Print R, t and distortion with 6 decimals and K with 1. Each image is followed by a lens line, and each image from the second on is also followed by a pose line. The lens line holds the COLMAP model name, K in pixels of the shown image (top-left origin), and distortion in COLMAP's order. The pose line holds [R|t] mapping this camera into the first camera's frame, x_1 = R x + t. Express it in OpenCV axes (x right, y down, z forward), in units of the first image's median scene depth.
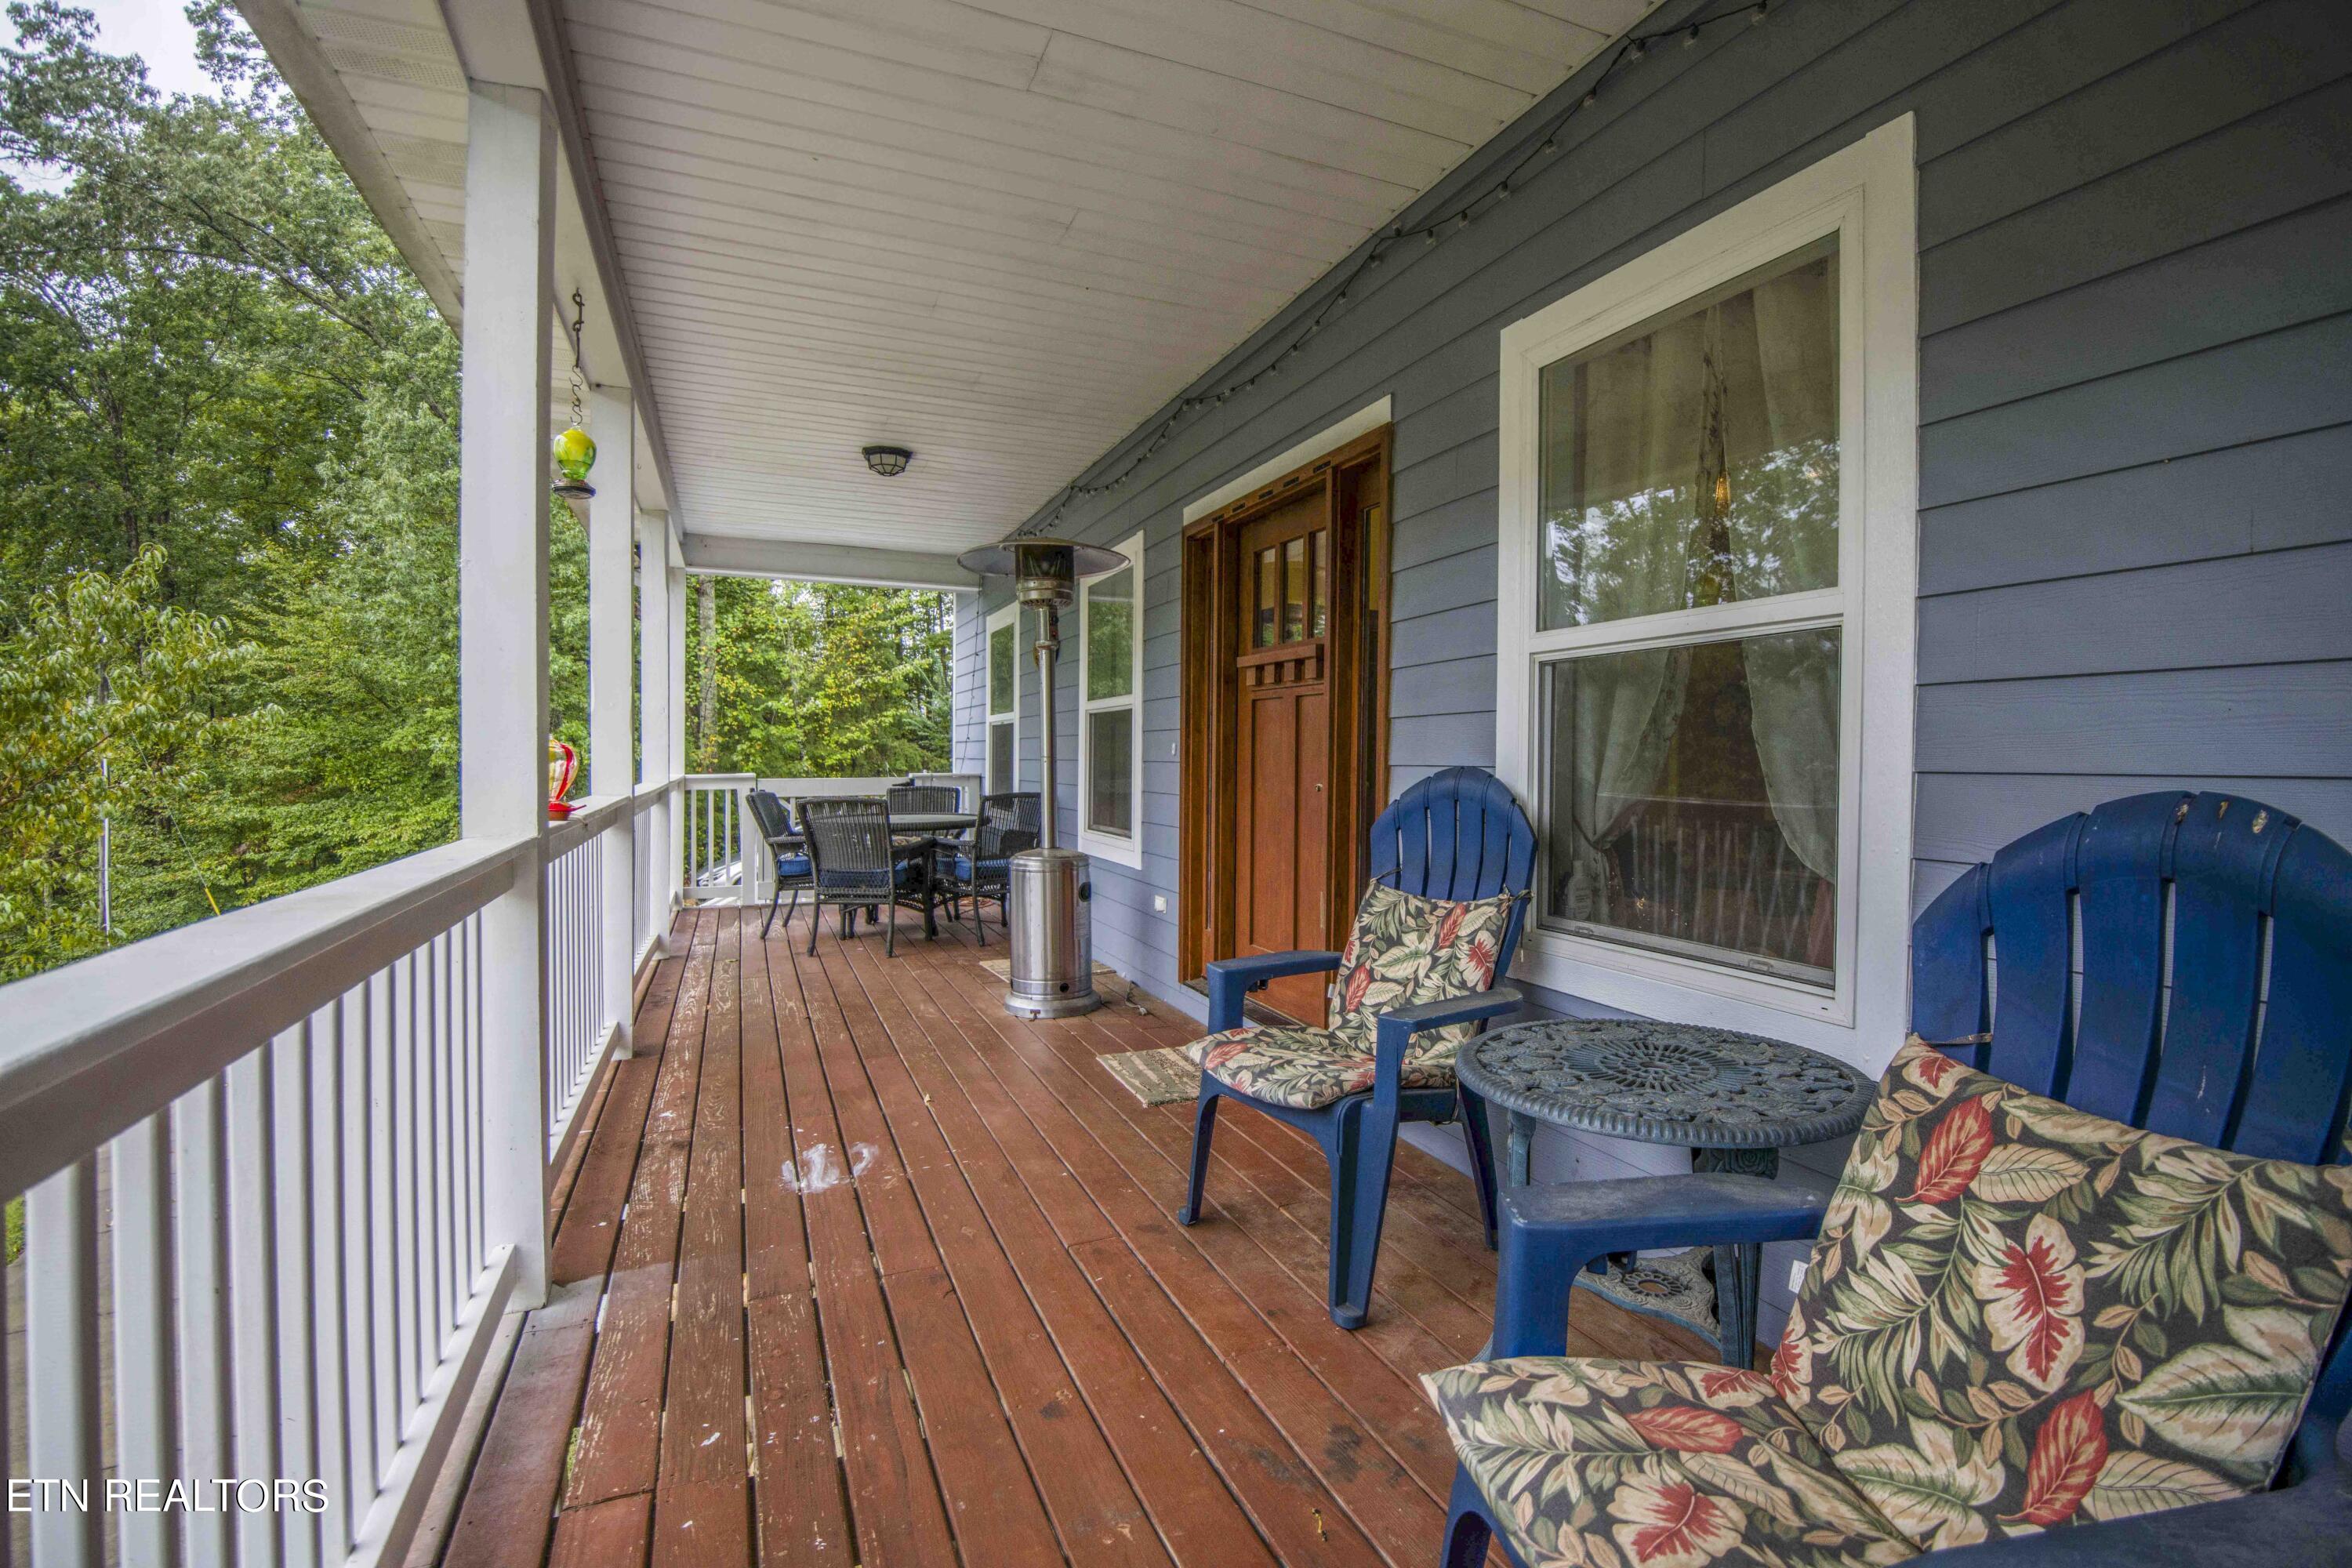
lens RADIAL K [[1073.0, 0, 1202.9], [0, 1073.0, 772.8], [0, 0, 1]] dist [-0.022485, -0.005705]
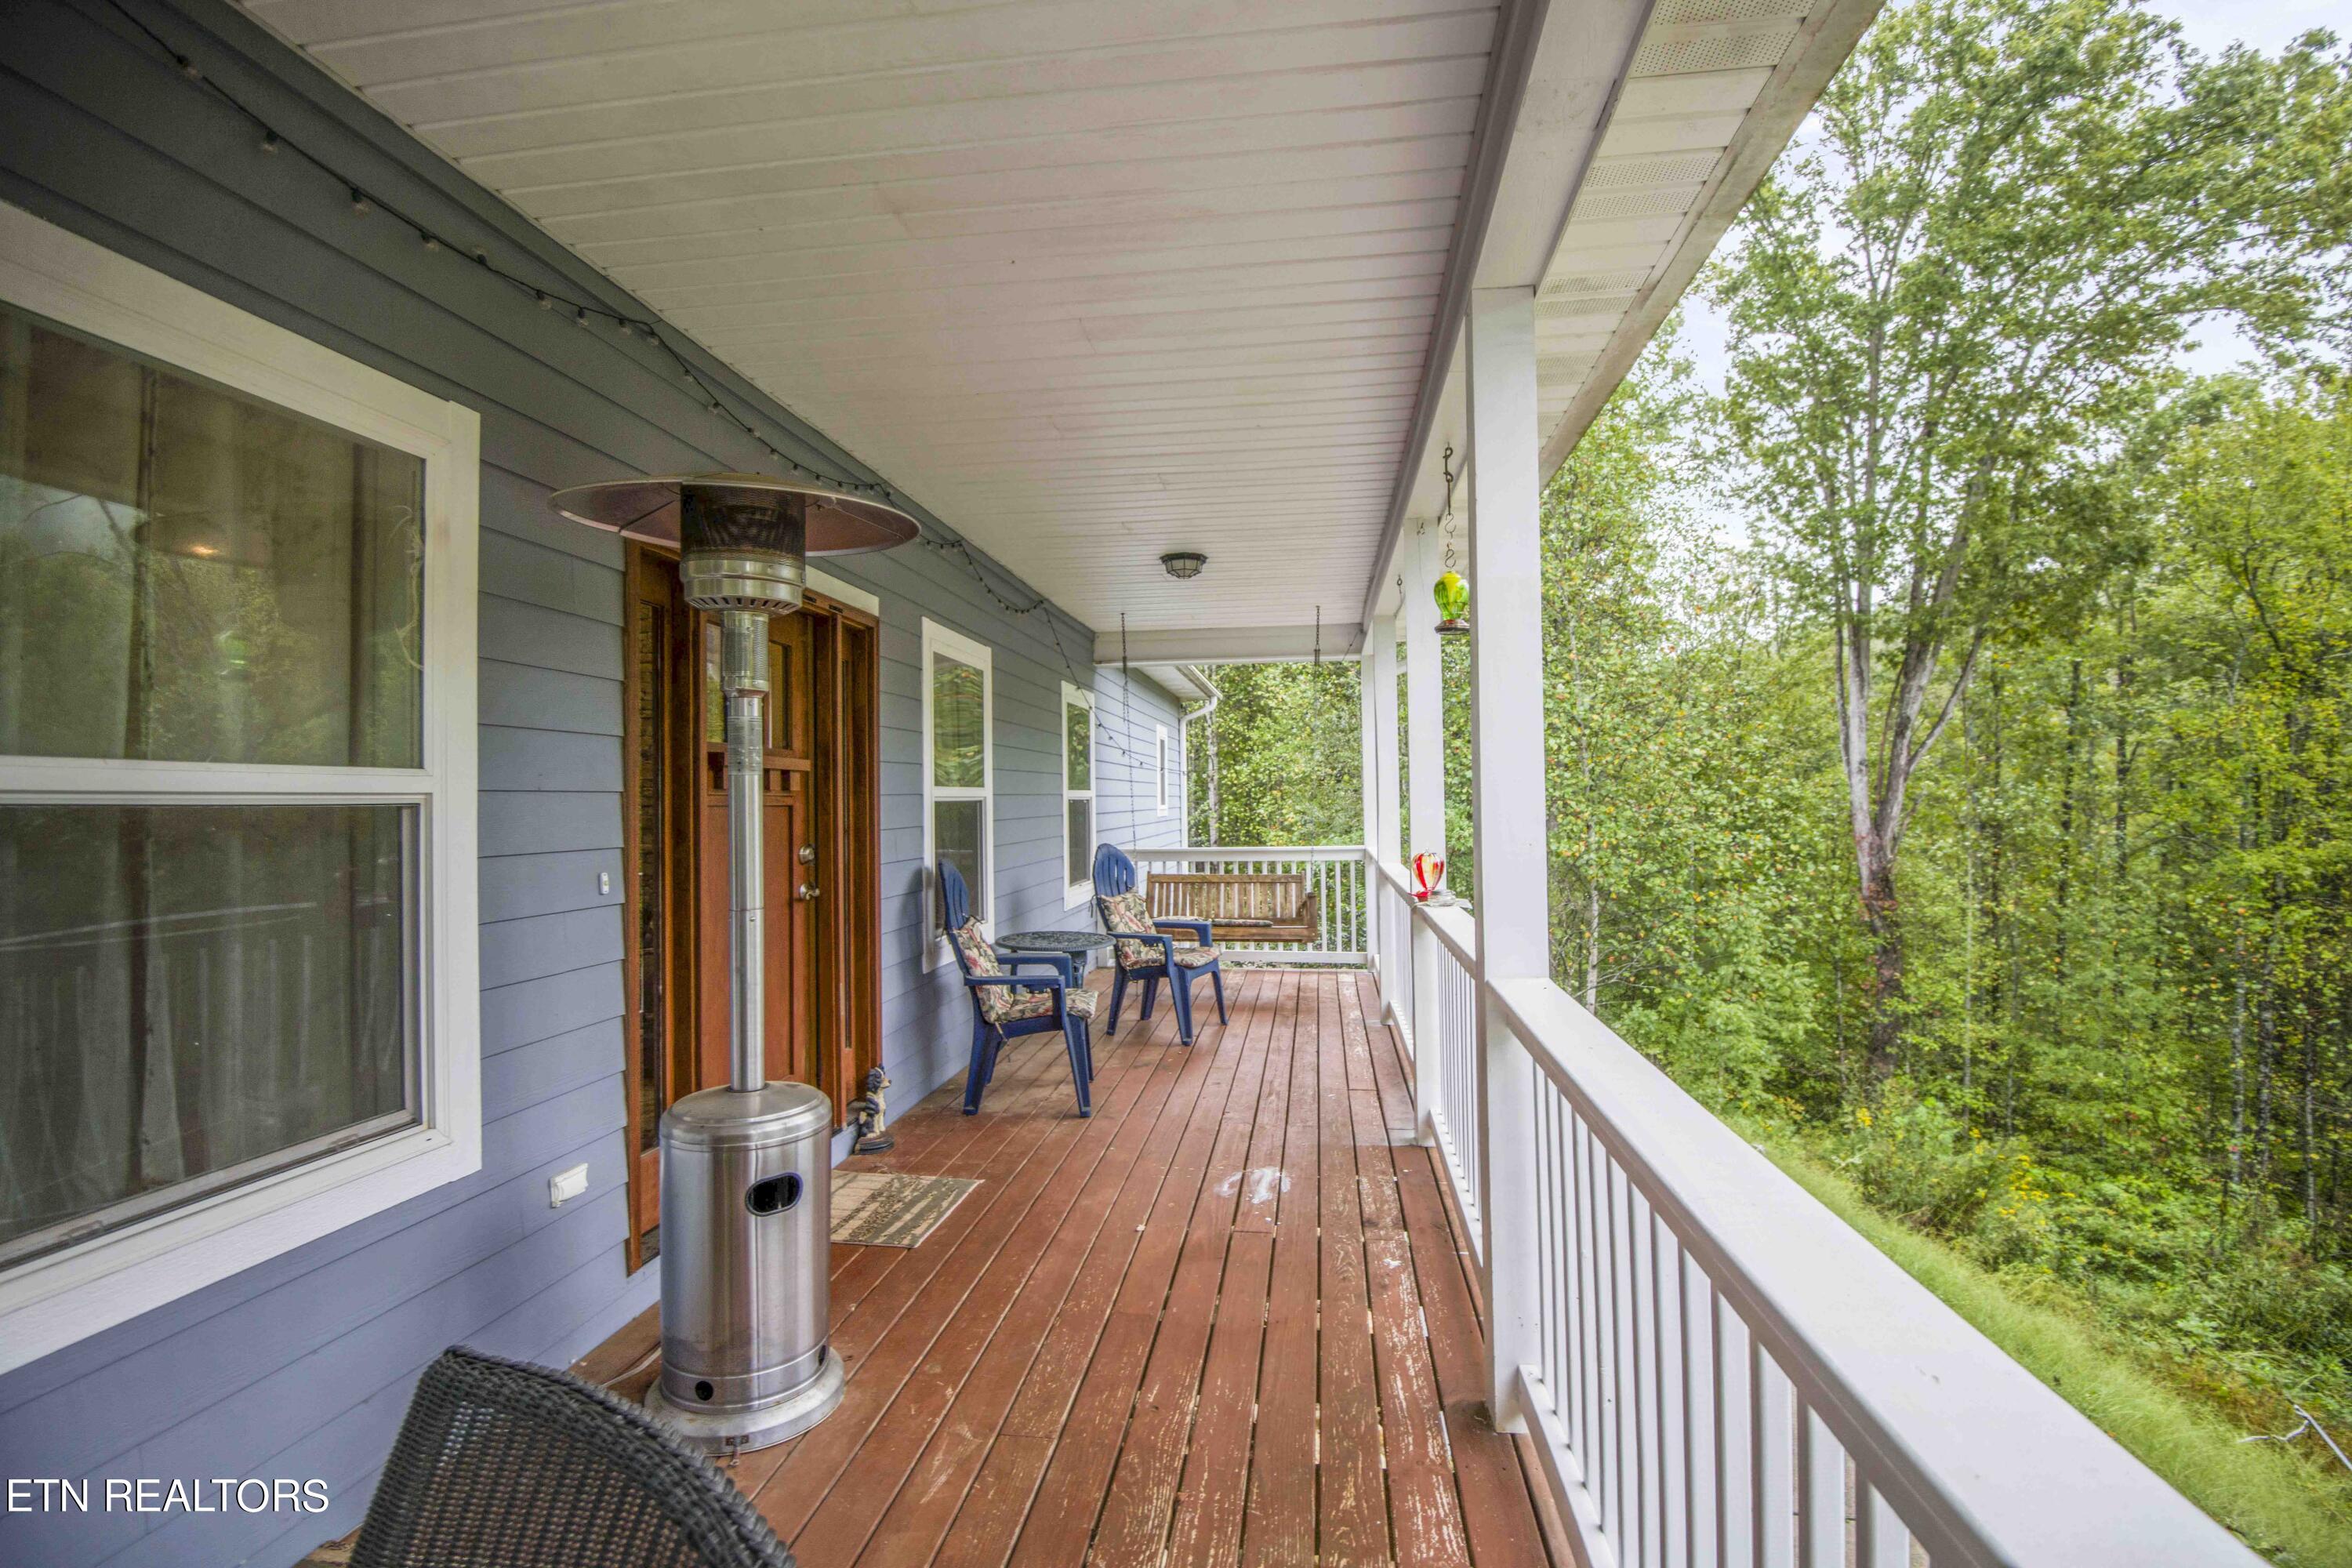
lens RADIAL K [[1073.0, 0, 1175.3], [0, 1073.0, 781.8], [0, 0, 1]] dist [-0.022485, -0.005705]
pose [[-0.856799, 0.014470, 0.515448, -0.715565], [0.016441, 0.999865, -0.000742, -0.089366], [-0.515389, 0.007839, -0.856921, 1.639178]]
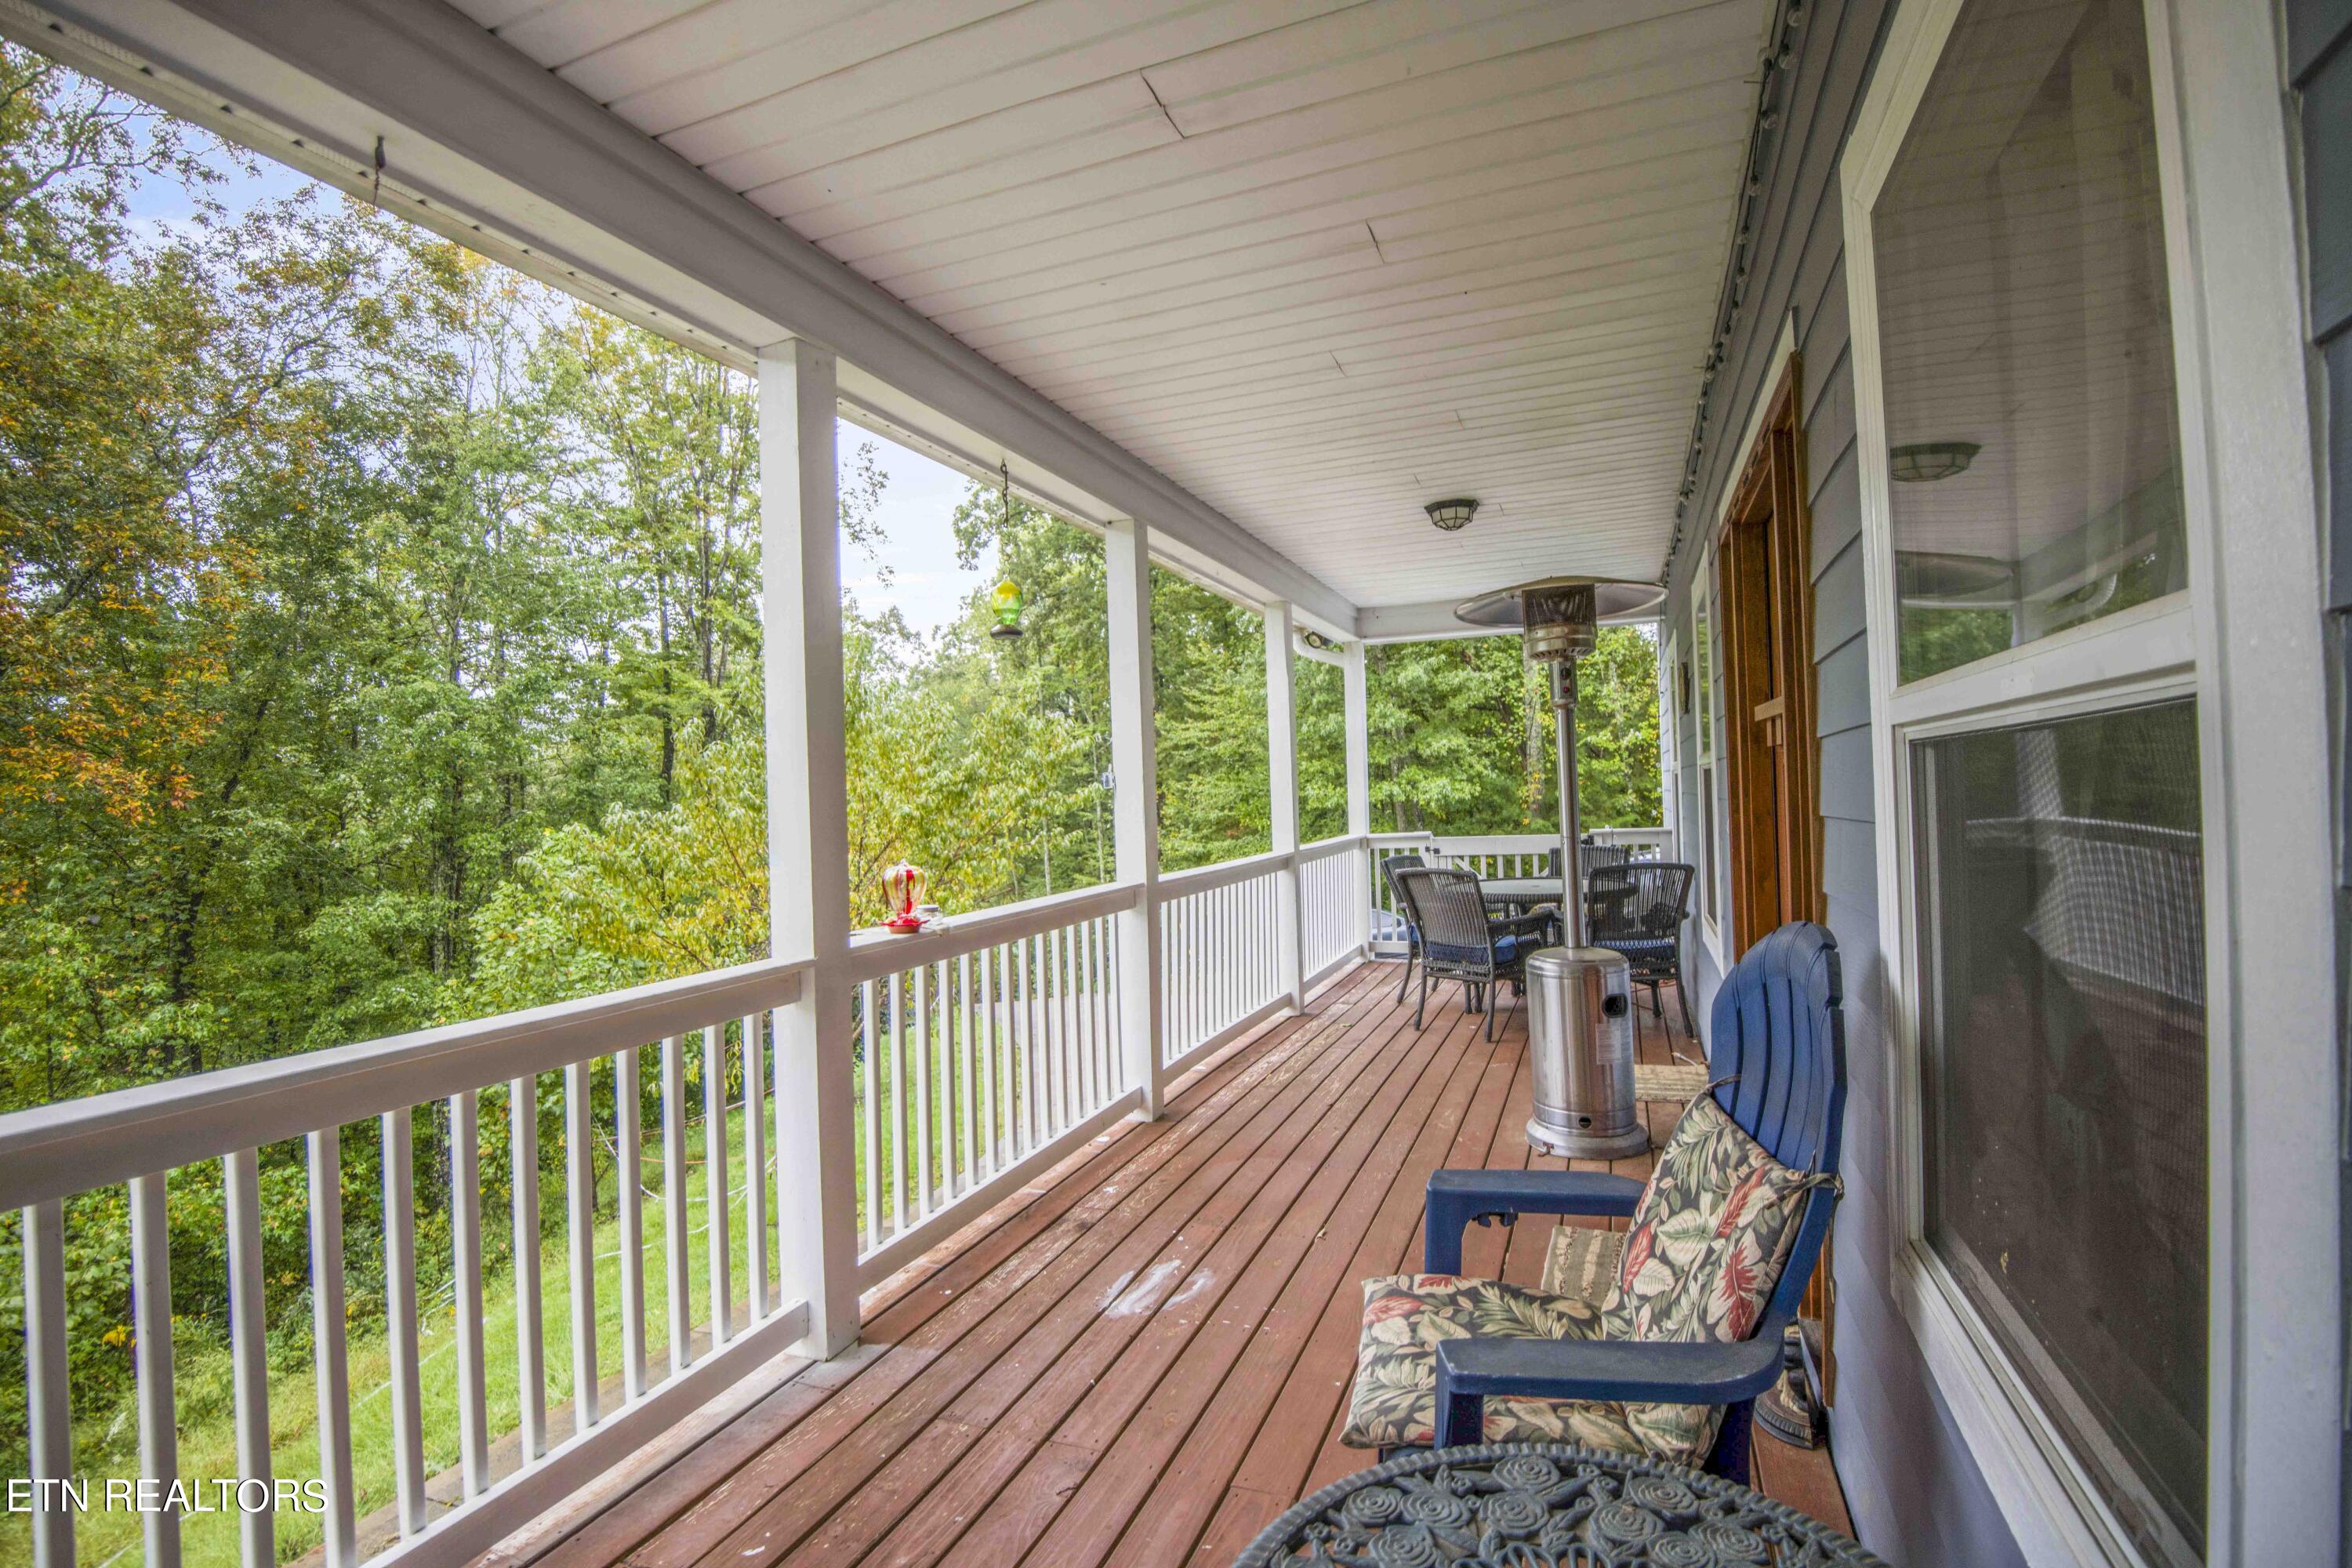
lens RADIAL K [[1073.0, 0, 1196.2], [0, 1073.0, 773.6], [0, 0, 1]] dist [-0.022485, -0.005705]
pose [[0.710817, -0.041905, -0.702127, 0.290917], [0.024755, 0.999096, -0.034568, -0.052471], [0.702941, 0.007190, 0.711212, 0.248216]]
